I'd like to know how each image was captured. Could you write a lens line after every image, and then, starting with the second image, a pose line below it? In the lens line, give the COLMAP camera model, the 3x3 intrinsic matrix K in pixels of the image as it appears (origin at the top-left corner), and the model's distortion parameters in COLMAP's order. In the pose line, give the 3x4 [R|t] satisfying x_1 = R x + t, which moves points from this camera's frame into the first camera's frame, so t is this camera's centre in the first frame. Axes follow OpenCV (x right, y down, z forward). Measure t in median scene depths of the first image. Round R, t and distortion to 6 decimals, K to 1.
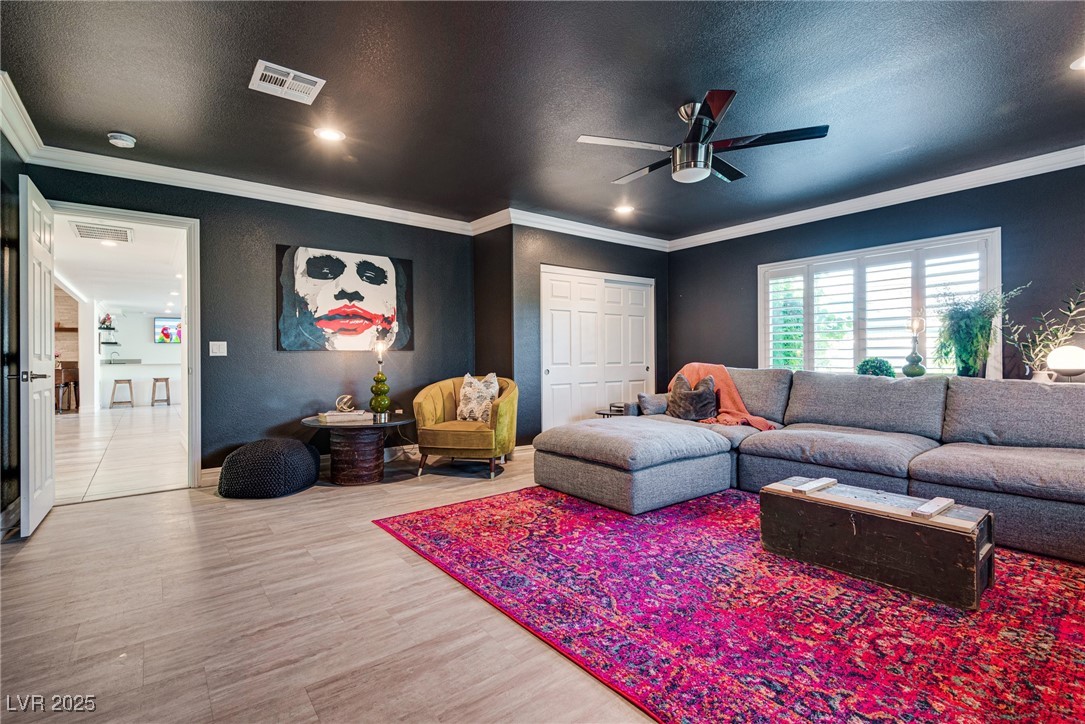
lens RADIAL K [[499.5, 0, 522.5], [0, 499.5, 355.9], [0, 0, 1]] dist [-0.000446, -0.000205]
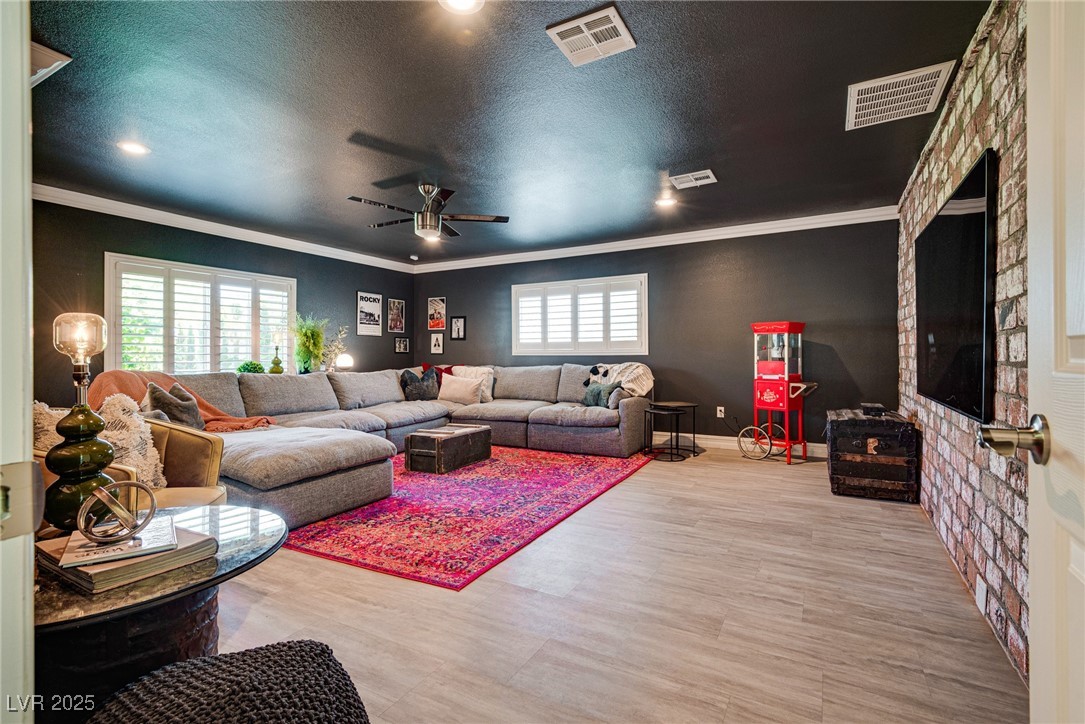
lens RADIAL K [[499.5, 0, 522.5], [0, 499.5, 355.9], [0, 0, 1]] dist [-0.000446, -0.000205]
pose [[-0.385551, 0.001794, 0.922685, -0.929629], [0.004519, 0.999990, -0.000056, -0.007454], [-0.922675, 0.004148, -0.385555, 1.106160]]
